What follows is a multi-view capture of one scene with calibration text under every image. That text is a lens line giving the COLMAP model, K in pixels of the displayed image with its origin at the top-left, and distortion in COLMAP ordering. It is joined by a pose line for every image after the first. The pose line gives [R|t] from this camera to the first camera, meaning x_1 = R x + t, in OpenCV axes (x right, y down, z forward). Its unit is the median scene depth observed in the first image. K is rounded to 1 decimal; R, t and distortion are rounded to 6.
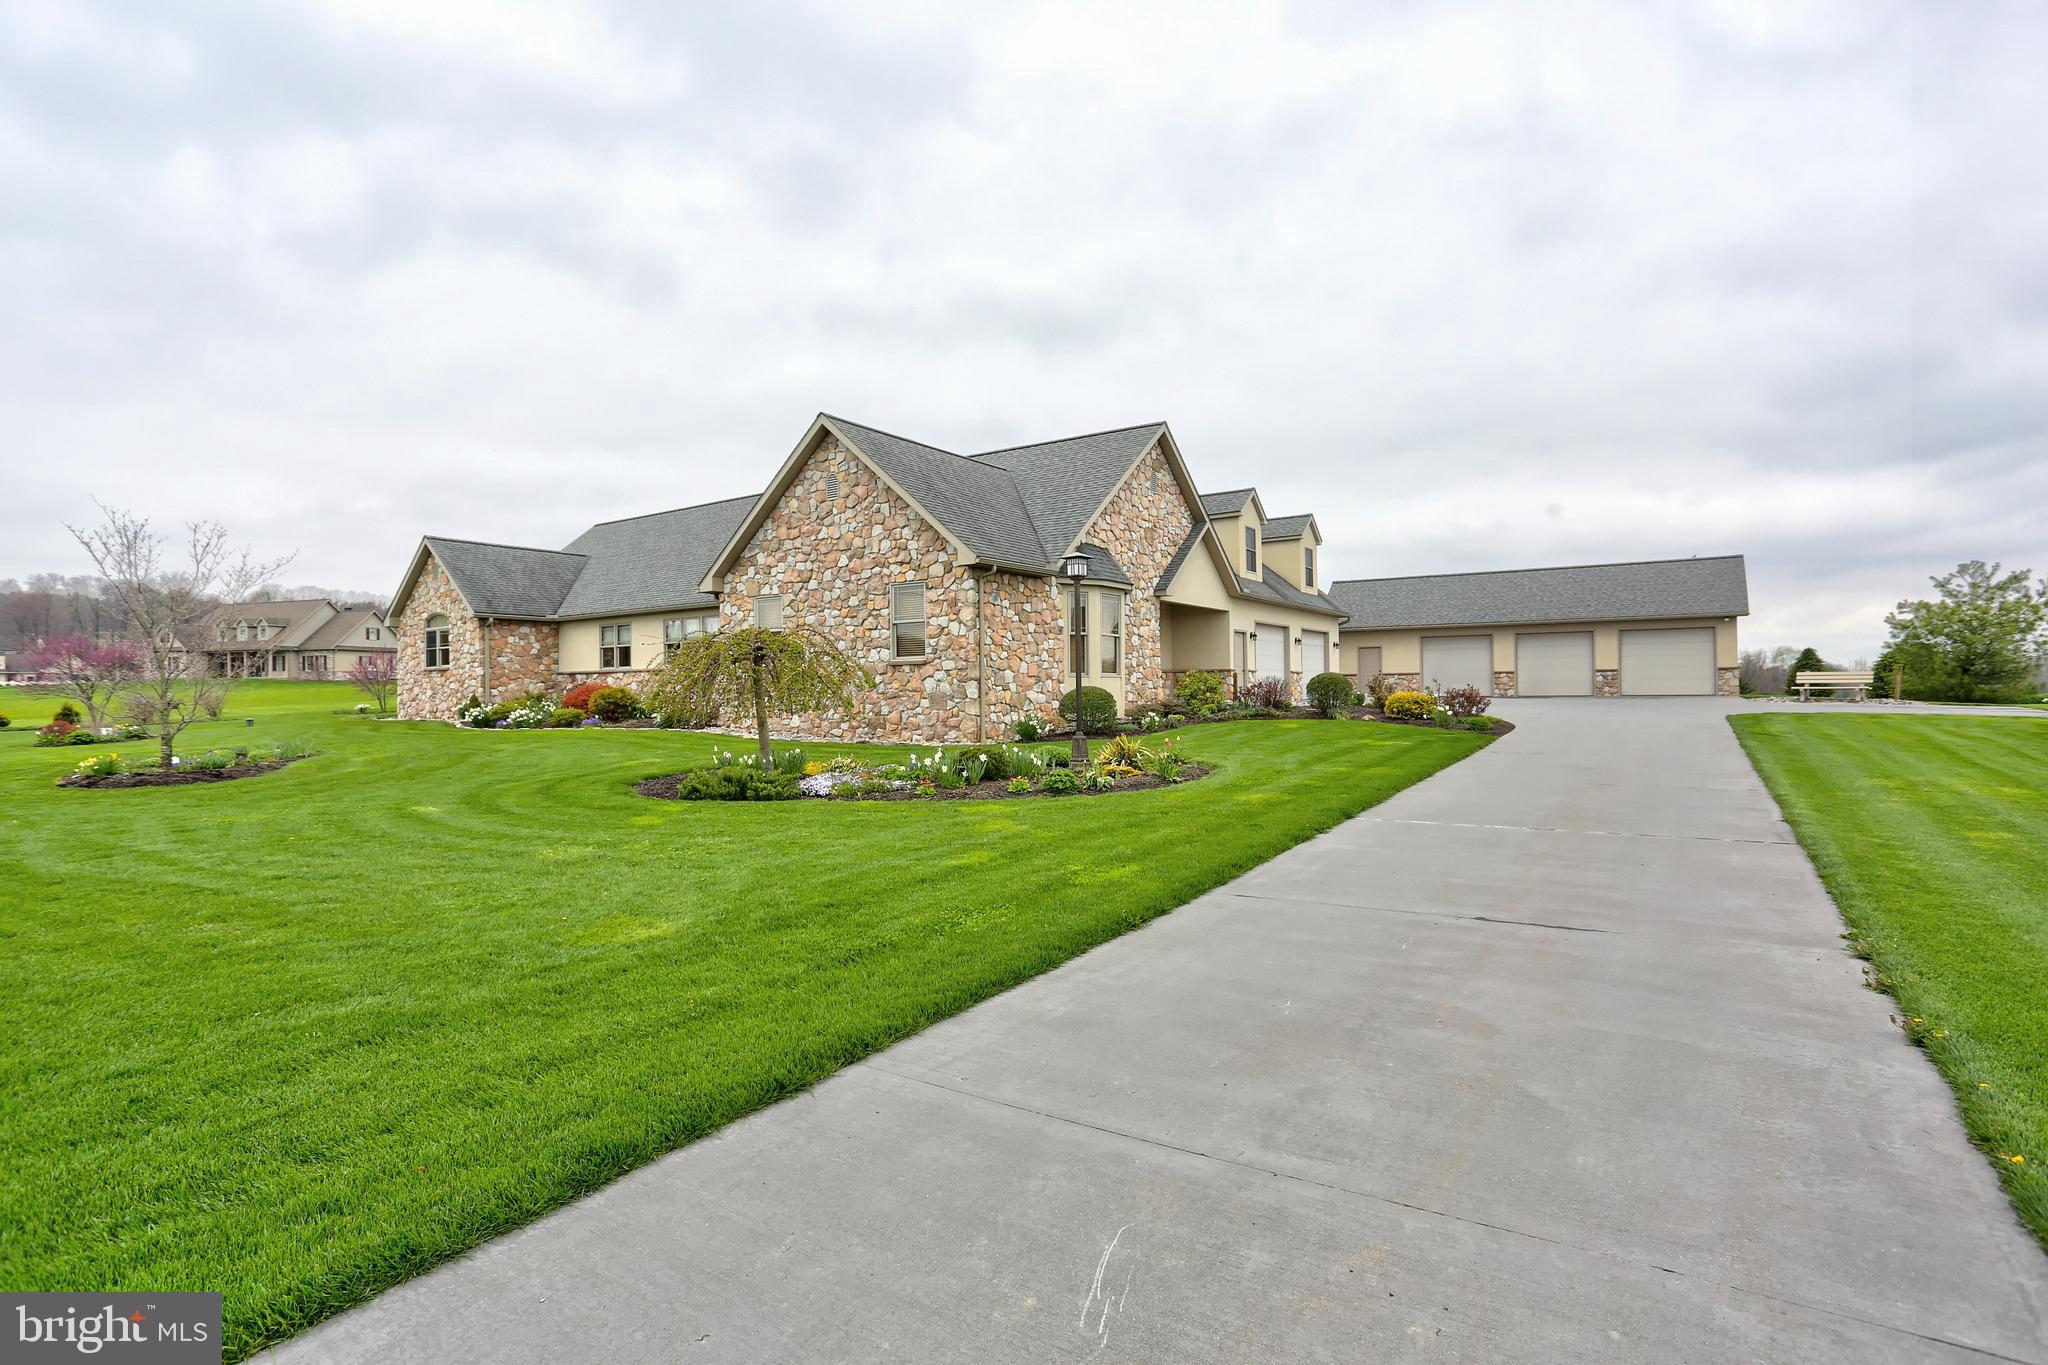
lens RADIAL K [[1031.7, 0, 1024.0], [0, 1031.7, 682.5], [0, 0, 1]] dist [-0.120040, -0.000343]
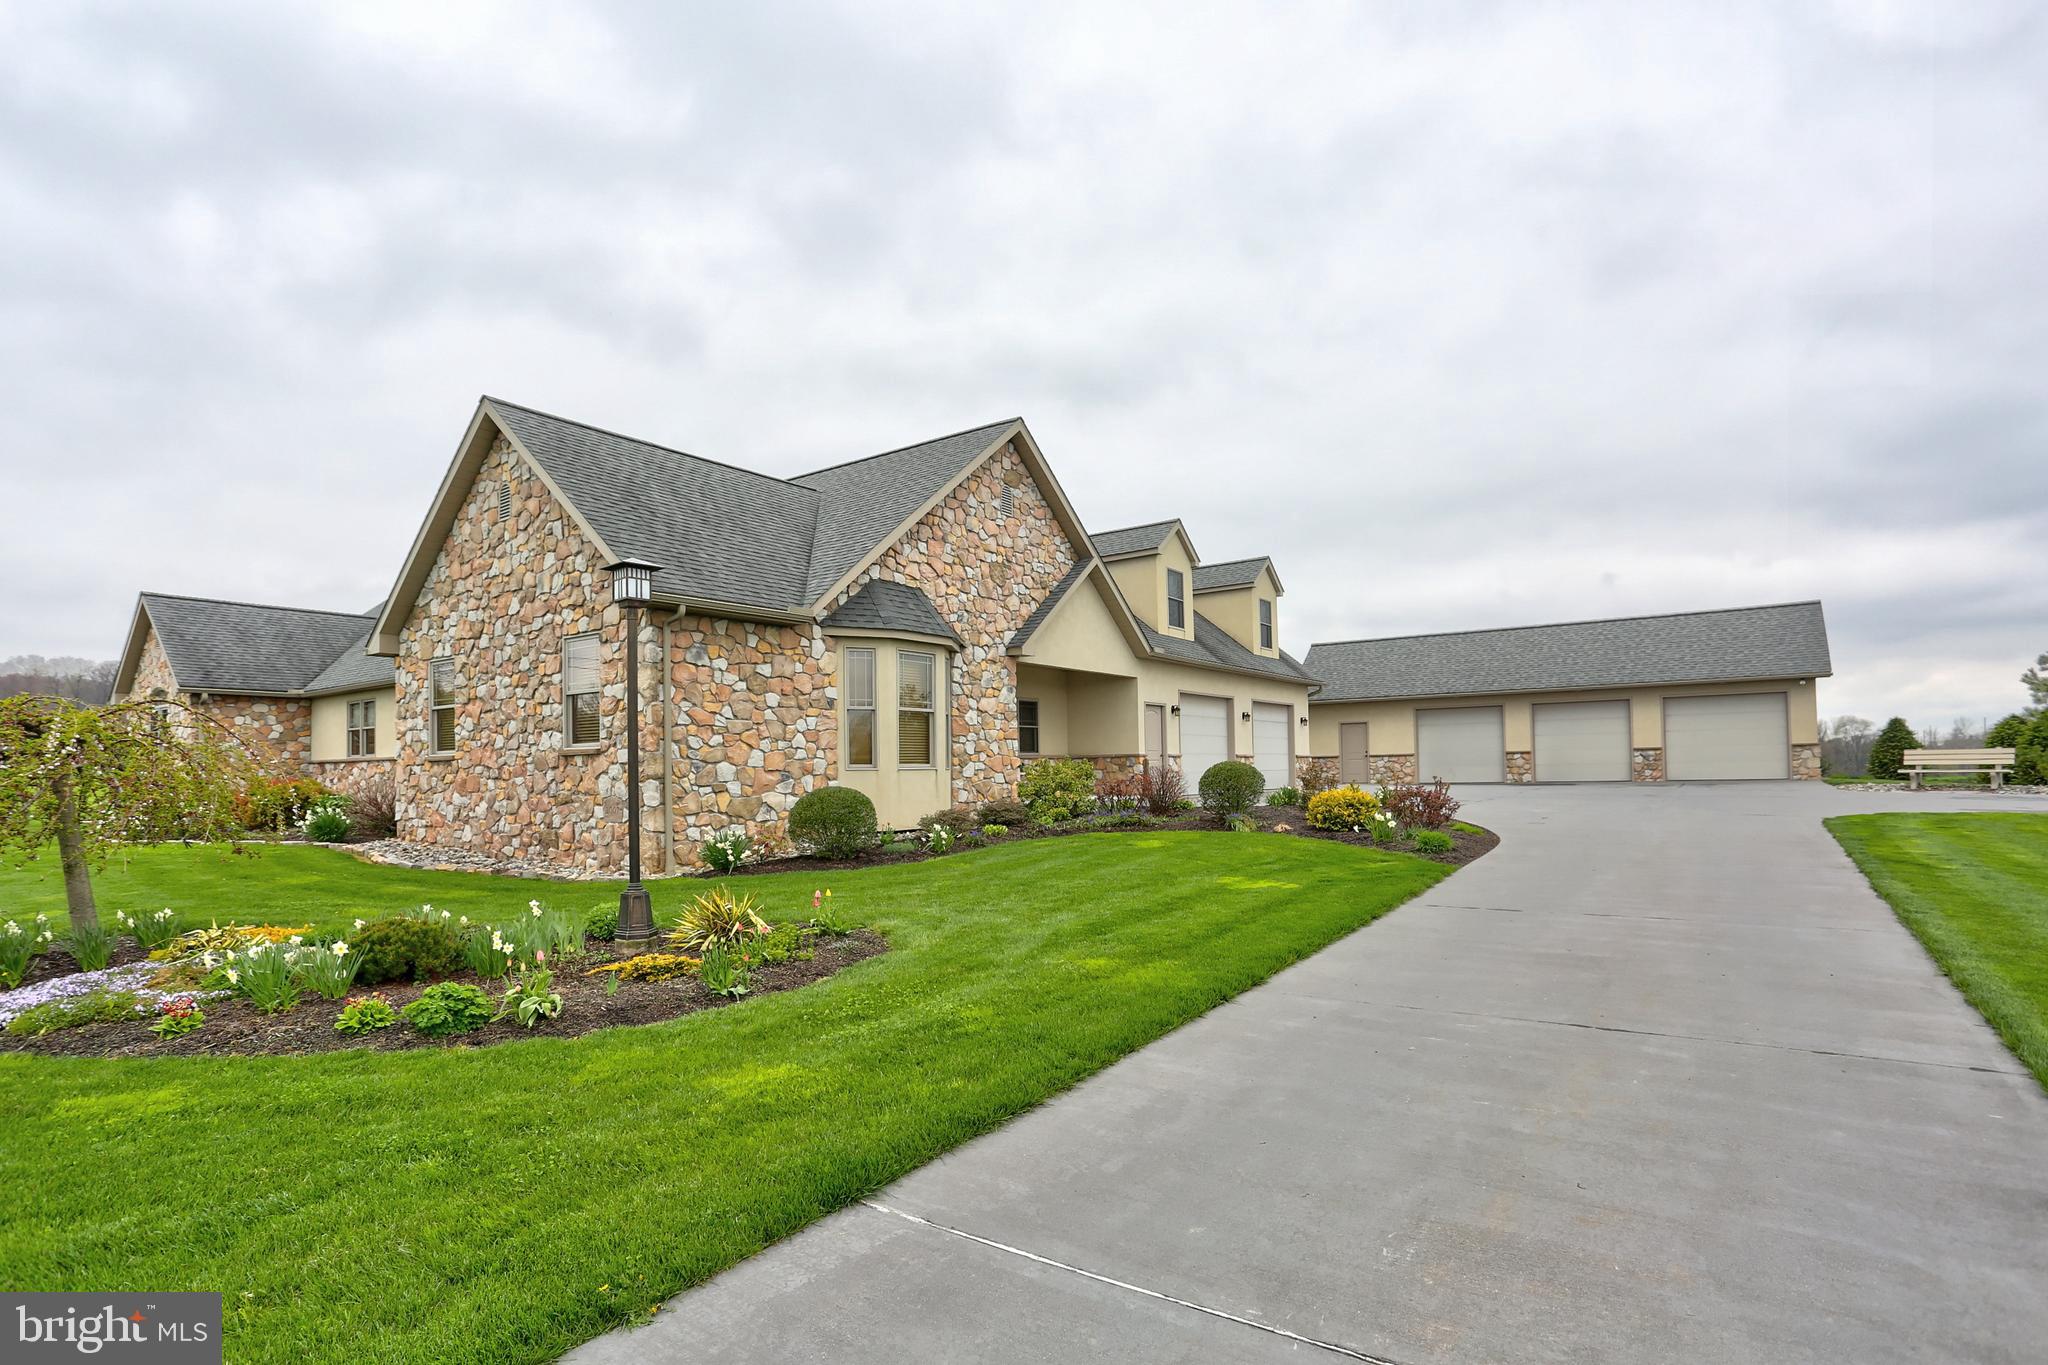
lens RADIAL K [[1065.9, 0, 1039.9], [0, 1065.9, 733.7], [0, 0, 1]] dist [-0.096467, 0.000443]
pose [[0.999962, -0.006393, -0.005971, 0.170964], [0.006235, 0.999638, -0.026166, -0.010086], [0.006136, 0.026128, 0.999640, 0.273050]]
